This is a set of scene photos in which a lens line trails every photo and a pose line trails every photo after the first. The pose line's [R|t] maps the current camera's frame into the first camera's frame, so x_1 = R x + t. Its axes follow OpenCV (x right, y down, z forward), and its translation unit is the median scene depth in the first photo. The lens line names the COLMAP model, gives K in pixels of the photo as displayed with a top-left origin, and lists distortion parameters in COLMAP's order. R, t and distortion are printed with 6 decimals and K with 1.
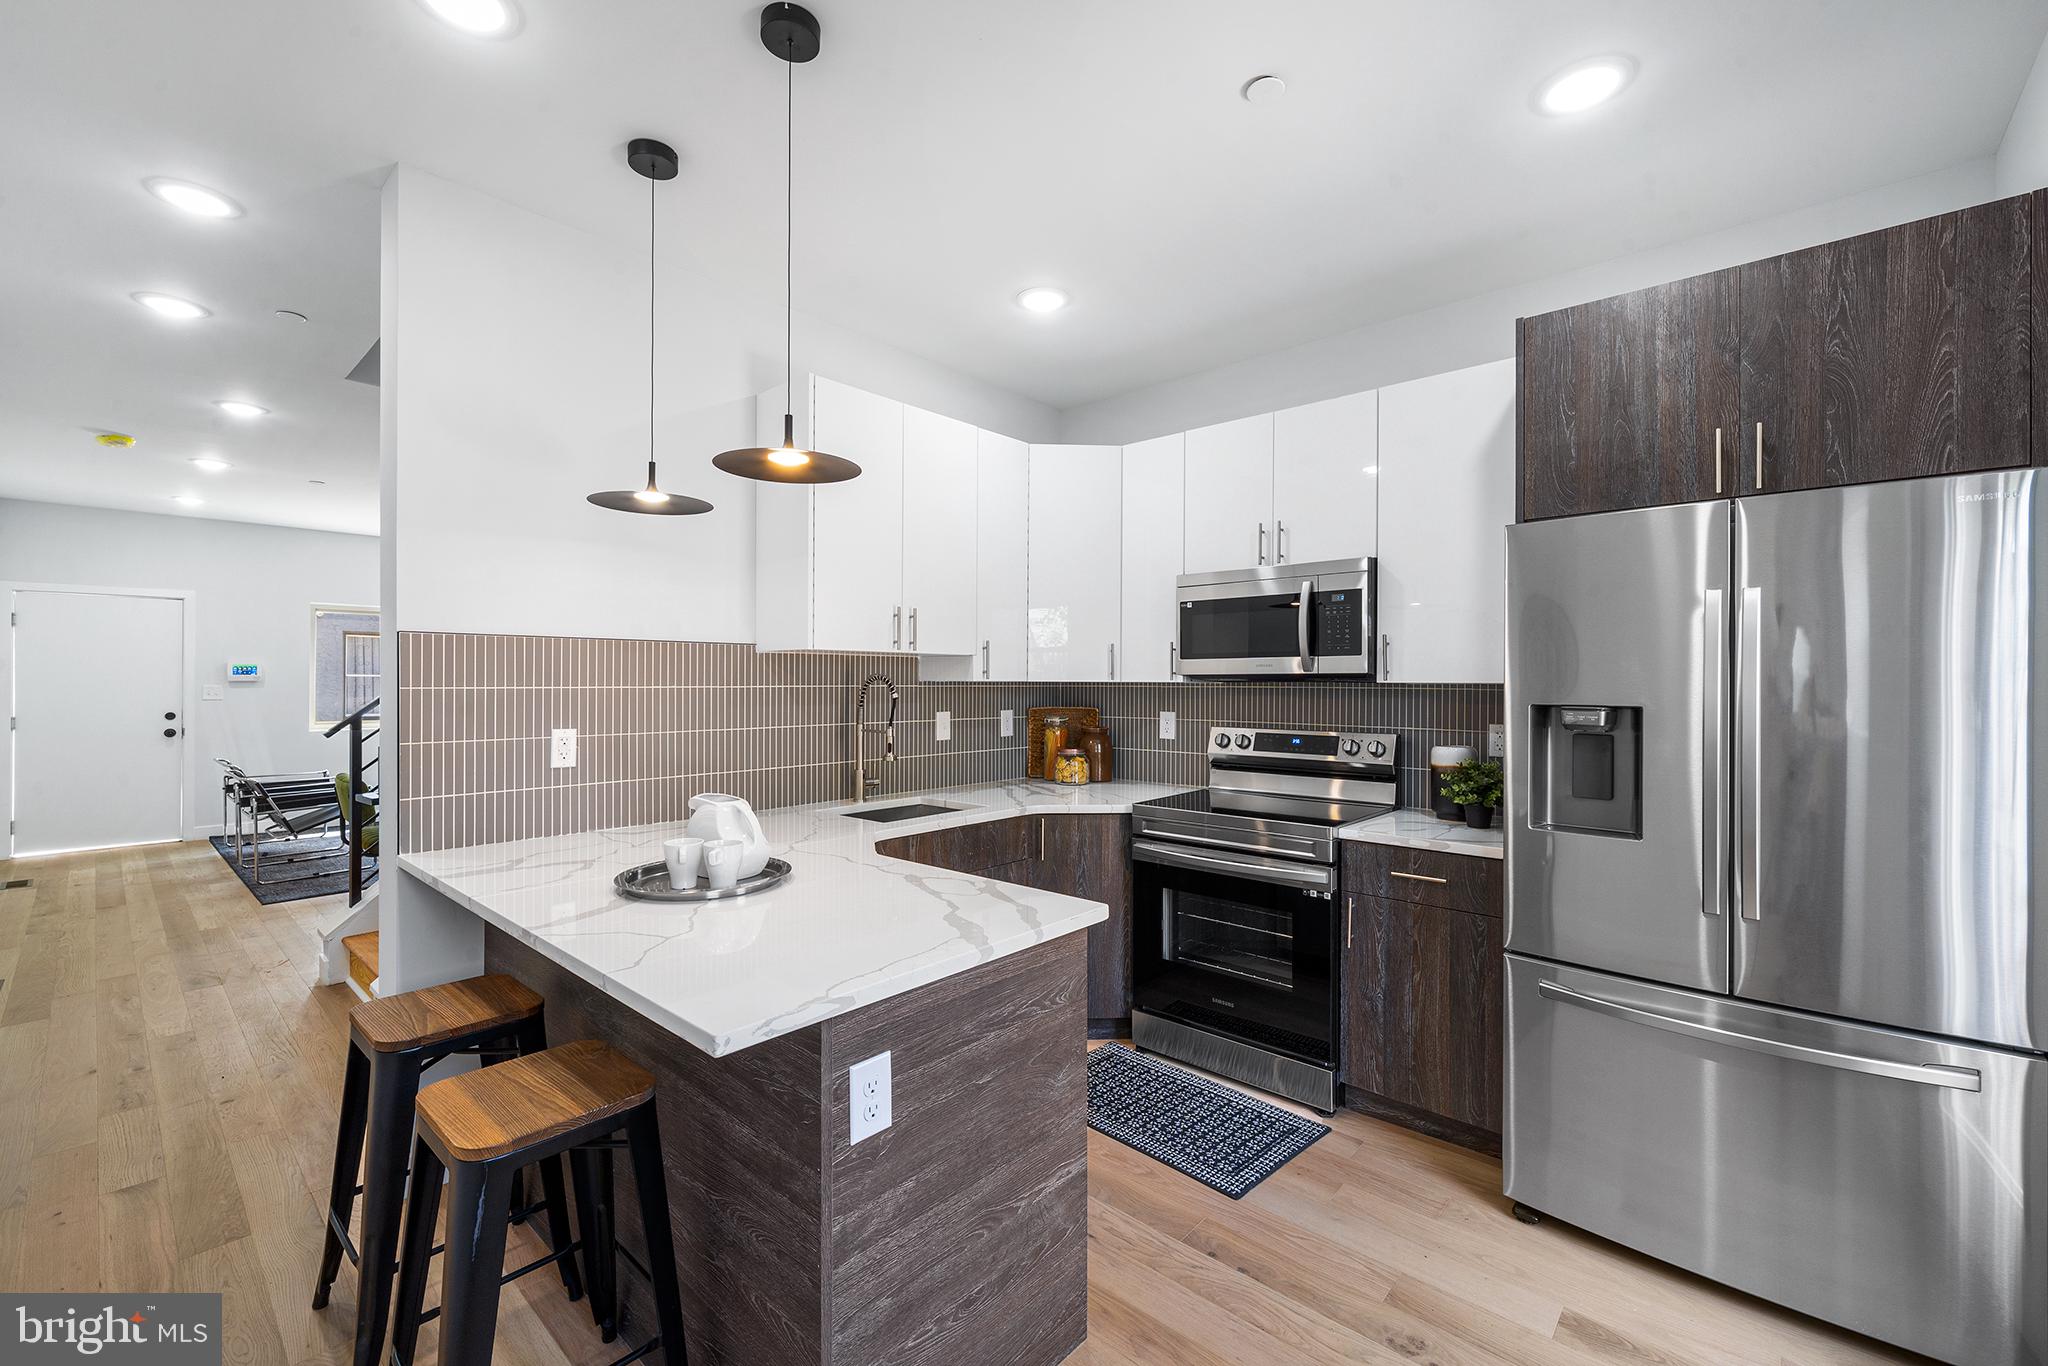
lens RADIAL K [[836.4, 0, 1024.0], [0, 836.4, 683.0], [0, 0, 1]] dist [0.001963, 0.000262]
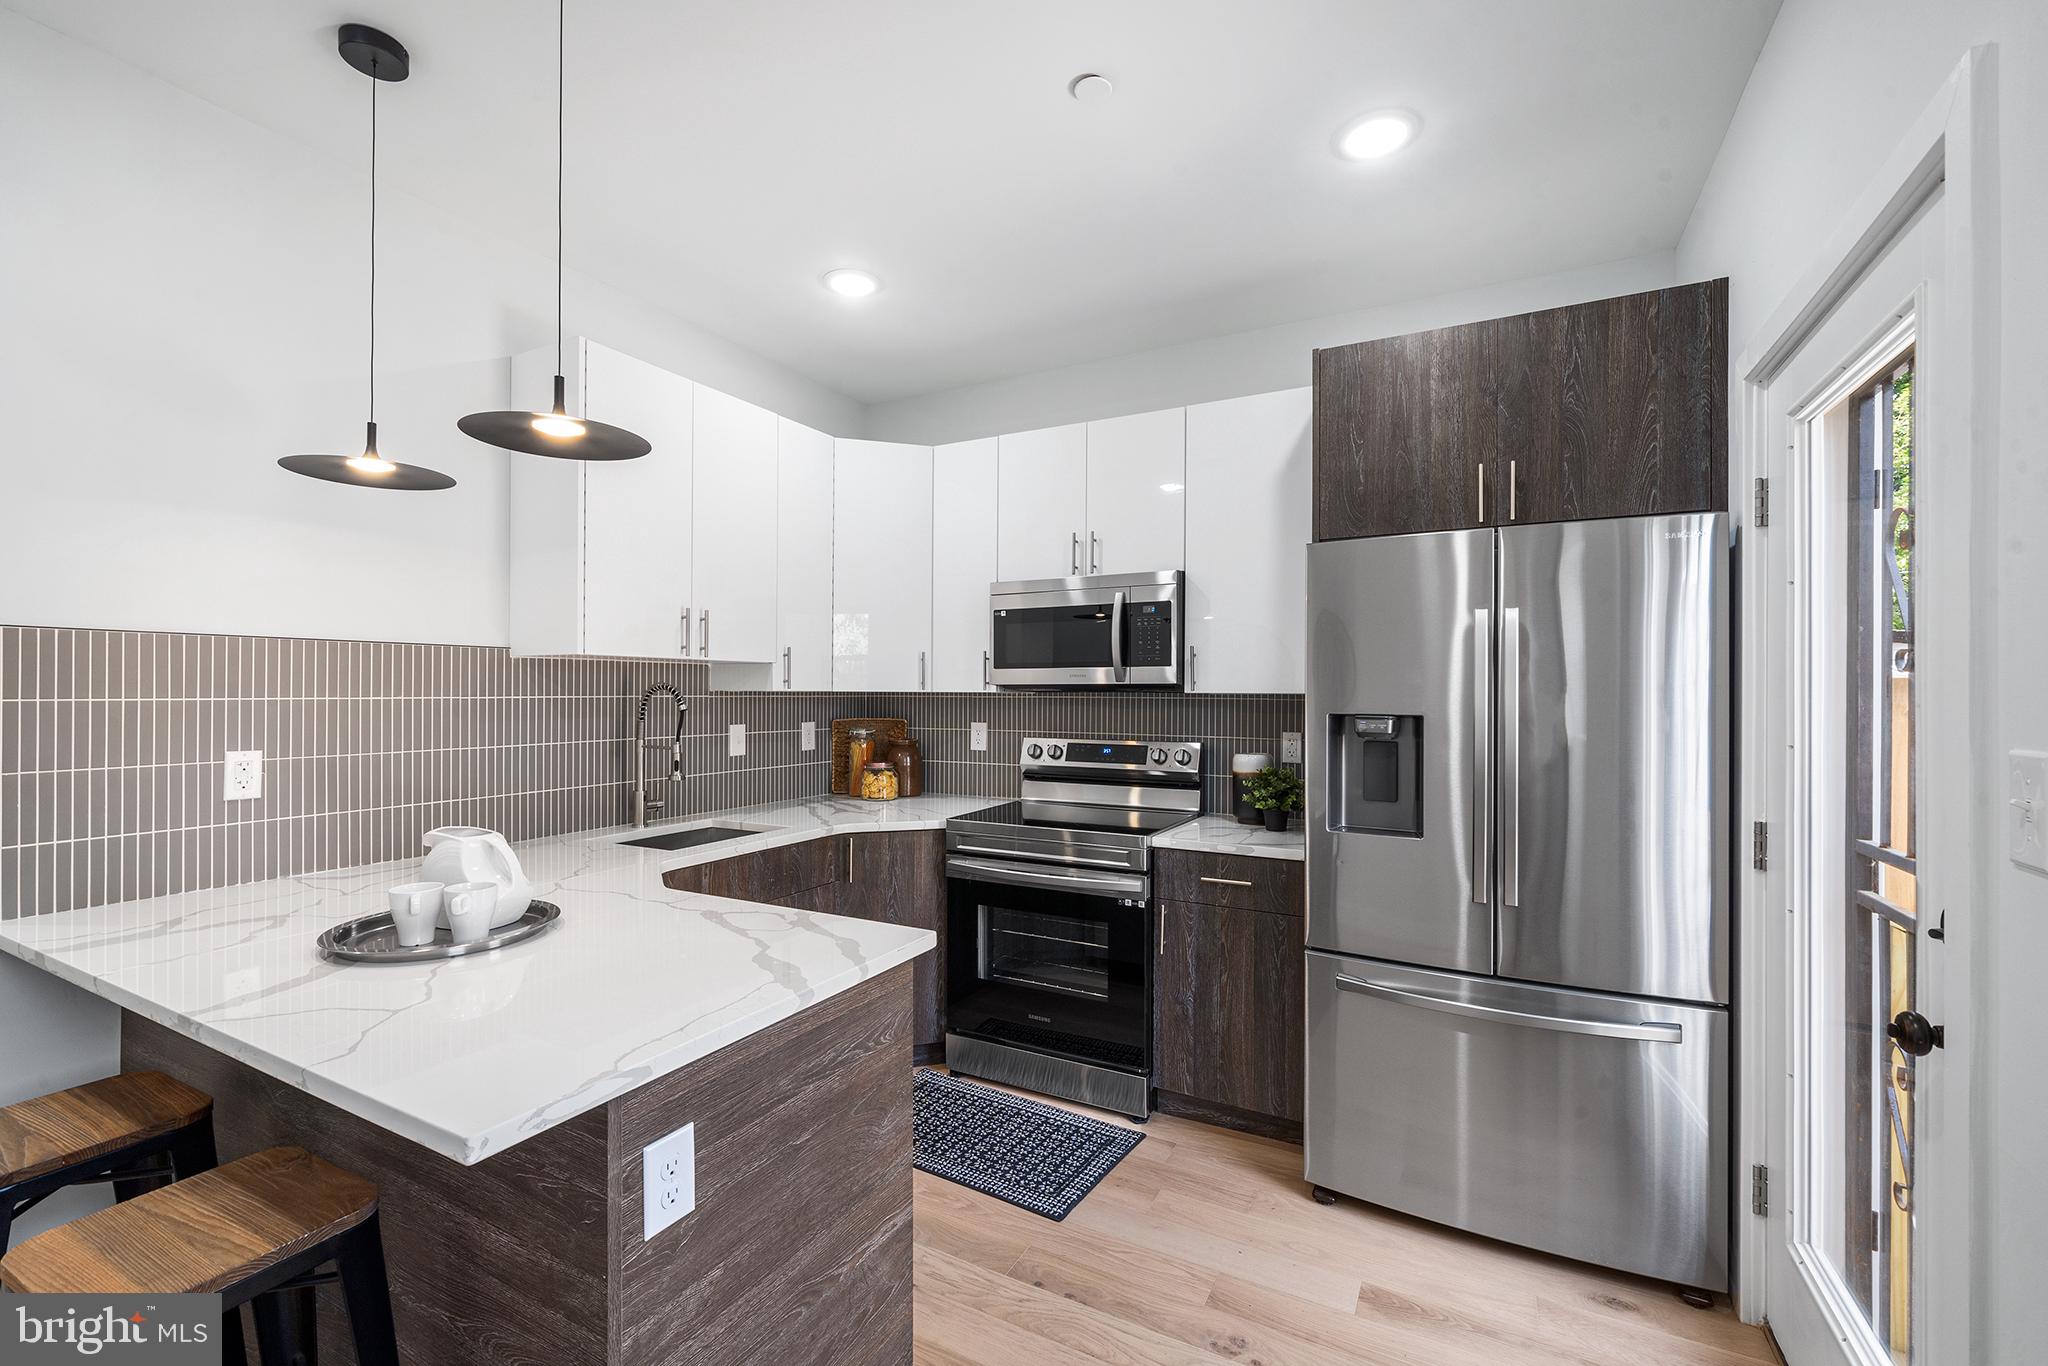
lens RADIAL K [[849.3, 0, 1021.1], [0, 849.3, 691.9], [0, 0, 1]] dist [0.000447, -0.000305]
pose [[0.971812, 0.000364, 0.235757, -0.024770], [-0.000177, 1.000000, -0.000814, -0.000931], [-0.235757, 0.000749, 0.971812, 0.047088]]
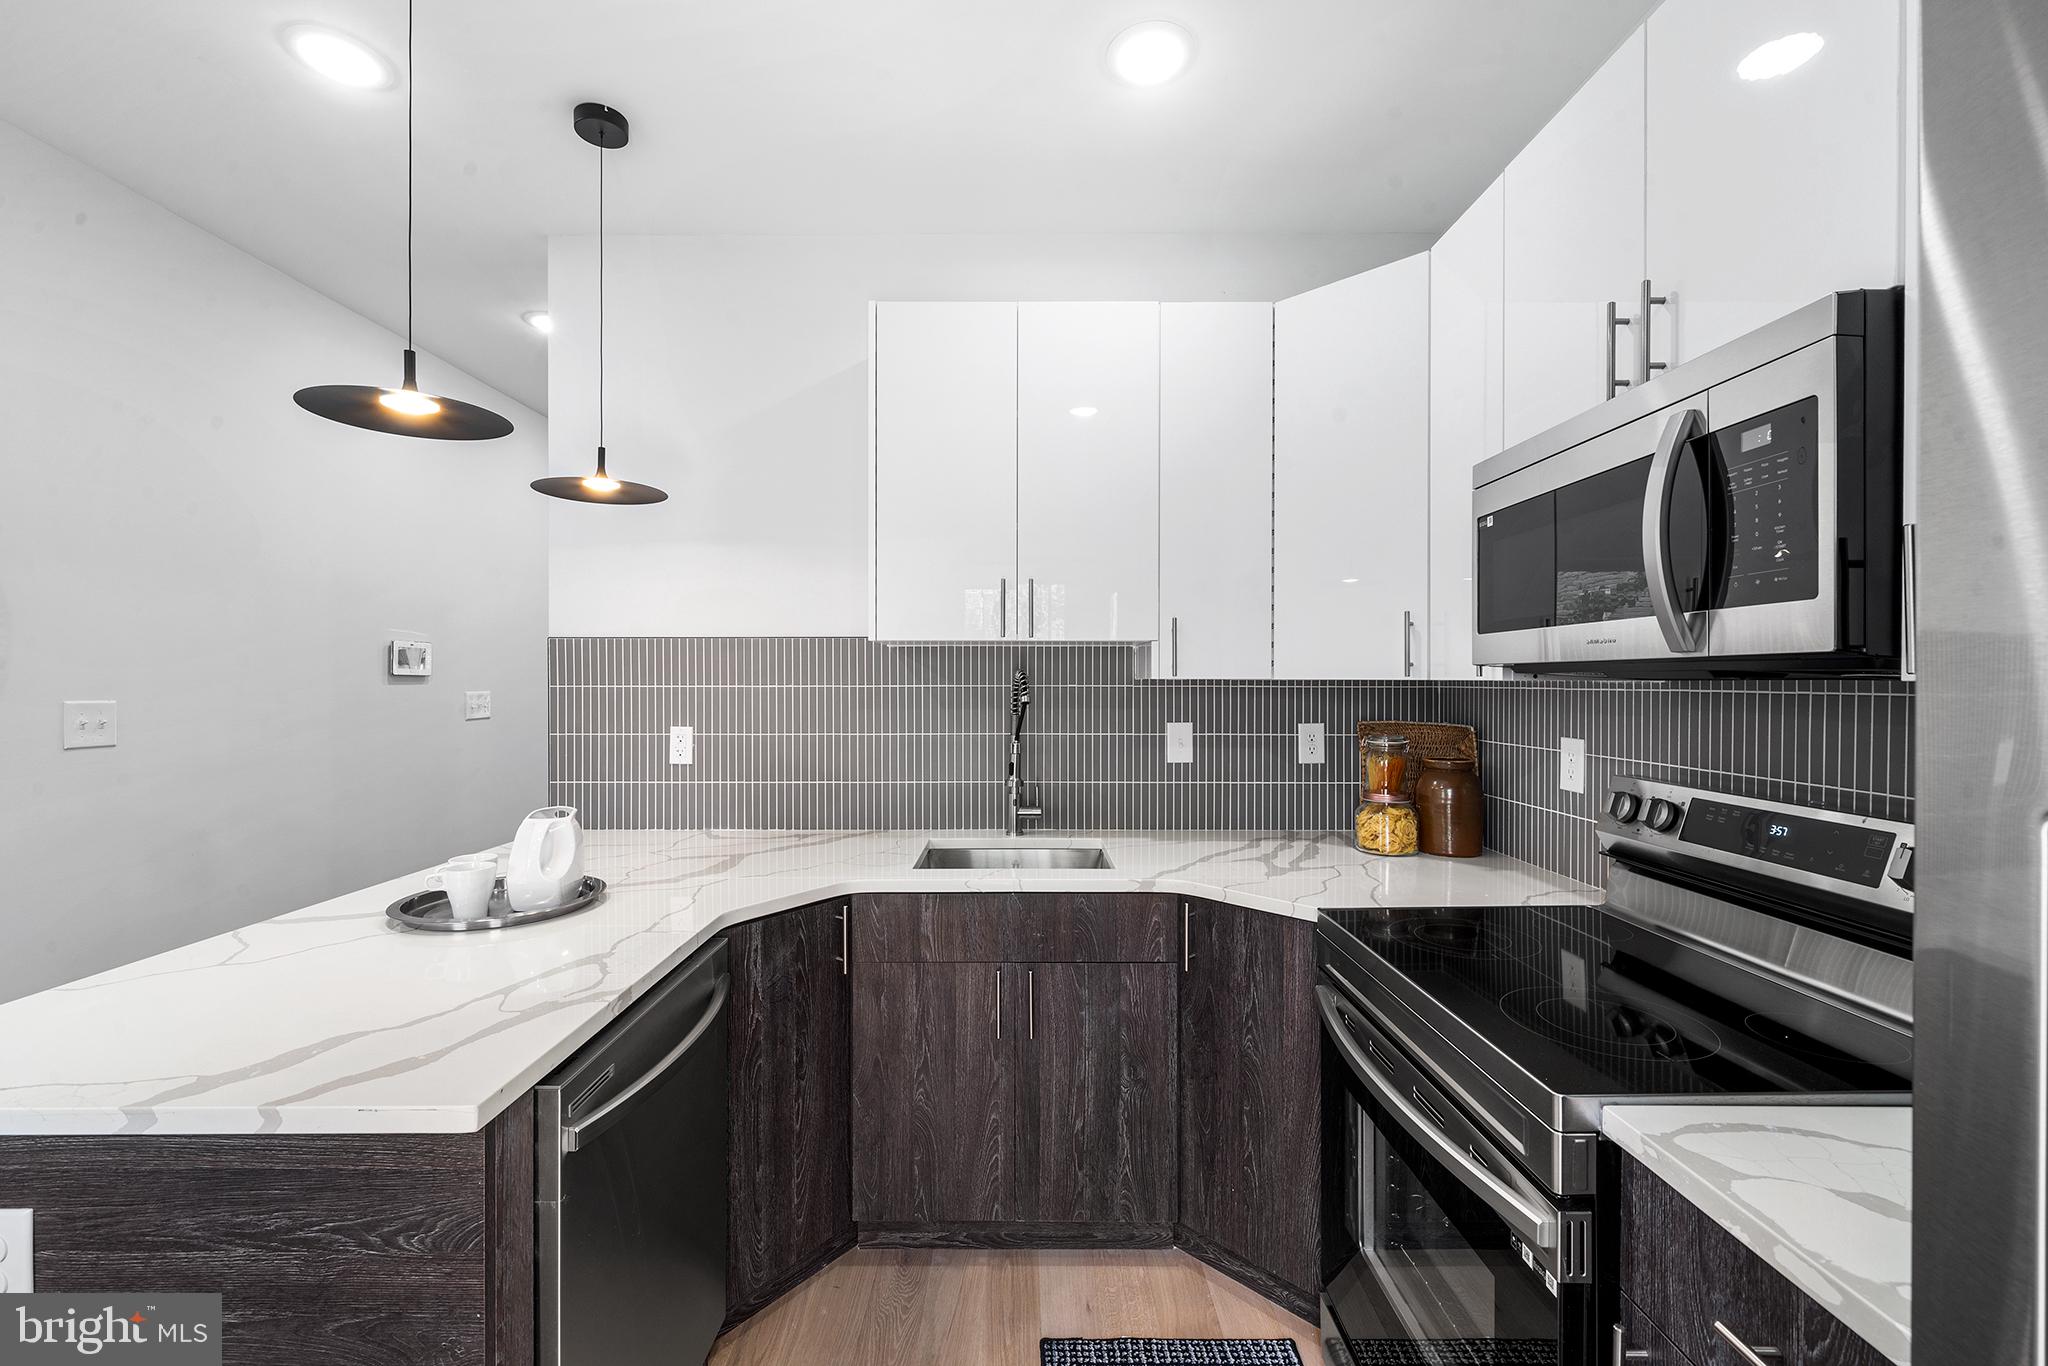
lens RADIAL K [[836.4, 0, 1024.0], [0, 836.4, 683.0], [0, 0, 1]] dist [0.001963, 0.000262]
pose [[0.668710, 0.000782, -0.743523, 0.588240], [0.000321, 0.999999, 0.001341, -0.000125], [0.743524, -0.001136, 0.668709, 0.738857]]
